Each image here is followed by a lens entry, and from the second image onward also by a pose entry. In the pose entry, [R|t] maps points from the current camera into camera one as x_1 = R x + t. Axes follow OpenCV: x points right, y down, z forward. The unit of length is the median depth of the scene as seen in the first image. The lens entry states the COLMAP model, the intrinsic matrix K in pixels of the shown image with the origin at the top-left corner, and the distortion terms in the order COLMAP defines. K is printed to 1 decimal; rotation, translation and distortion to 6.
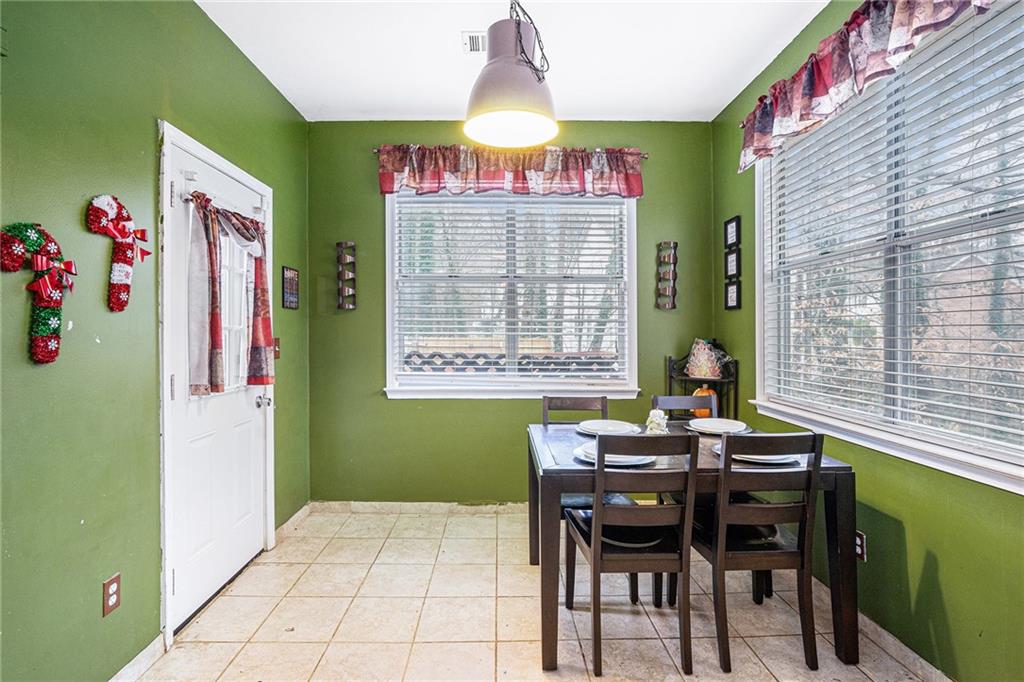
lens RADIAL K [[480.7, 0, 504.8], [0, 480.7, 339.6], [0, 0, 1]] dist [-0.049710, 0.016906]
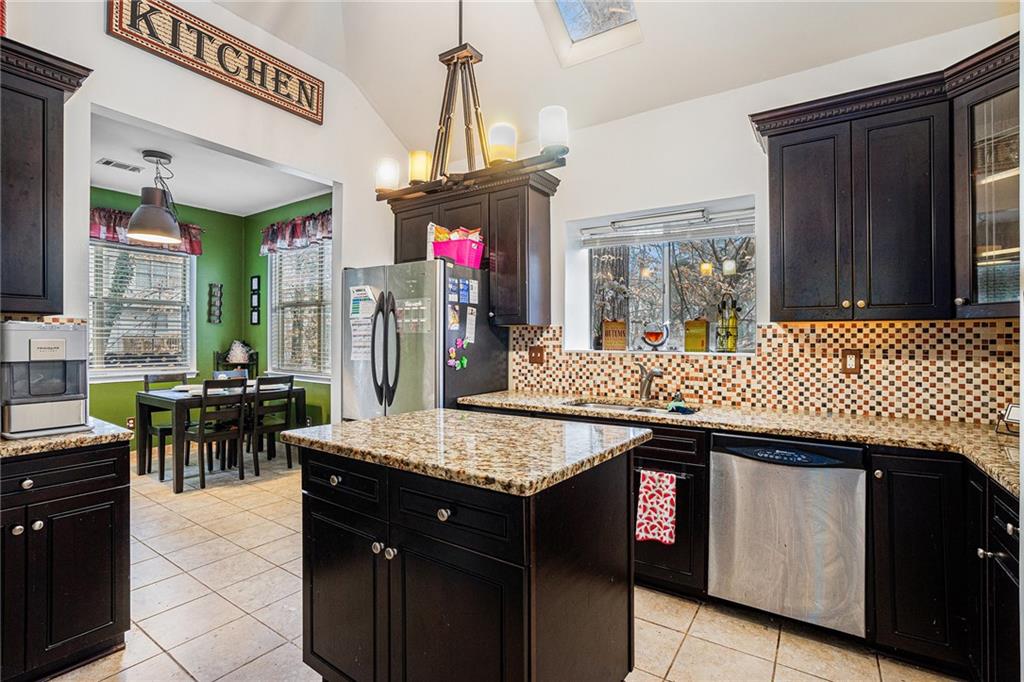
lens RADIAL K [[480.7, 0, 504.8], [0, 480.7, 339.6], [0, 0, 1]] dist [-0.049710, 0.016906]
pose [[0.576044, -0.002087, 0.817416, -0.459698], [0.002533, 0.999996, 0.000768, -0.004471], [-0.817415, 0.001628, 0.576047, -0.837342]]
